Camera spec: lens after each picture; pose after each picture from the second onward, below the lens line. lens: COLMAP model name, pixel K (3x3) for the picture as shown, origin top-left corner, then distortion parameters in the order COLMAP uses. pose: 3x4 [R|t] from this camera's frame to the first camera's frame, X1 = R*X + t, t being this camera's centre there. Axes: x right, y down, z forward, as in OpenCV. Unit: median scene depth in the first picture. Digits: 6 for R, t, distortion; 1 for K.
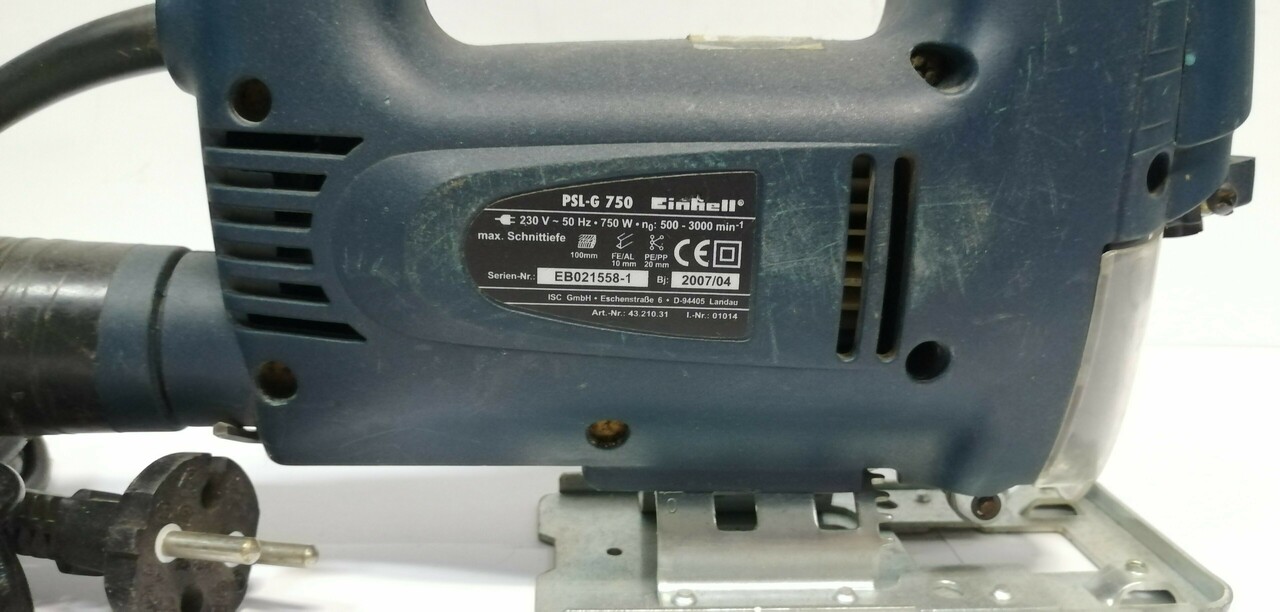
lens RADIAL K [[940.3, 0, 639.0], [0, 940.3, 375.8], [0, 0, 1]] dist [0.040574, 0.000651]
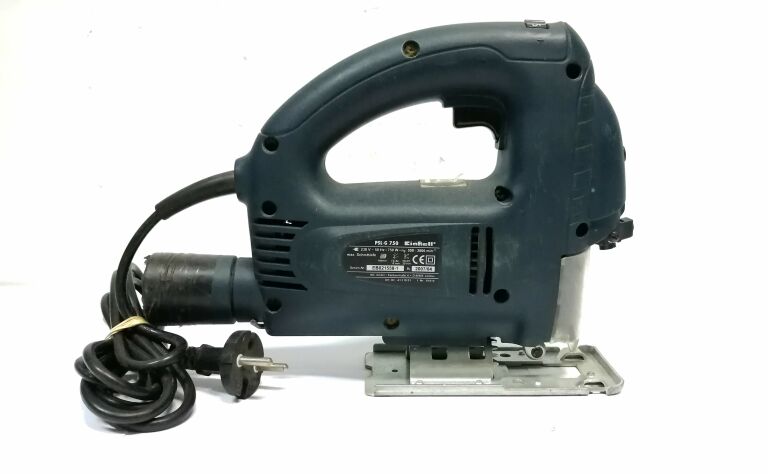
lens RADIAL K [[600.8, 0, 384.0], [0, 600.8, 237.0], [0, 0, 1]] dist [-0.002419, 0.000036]
pose [[0.998039, -0.011519, -0.061533, 0.061278], [0.003600, 0.991860, -0.127282, 0.037167], [0.062499, 0.126811, 0.989956, -0.838854]]
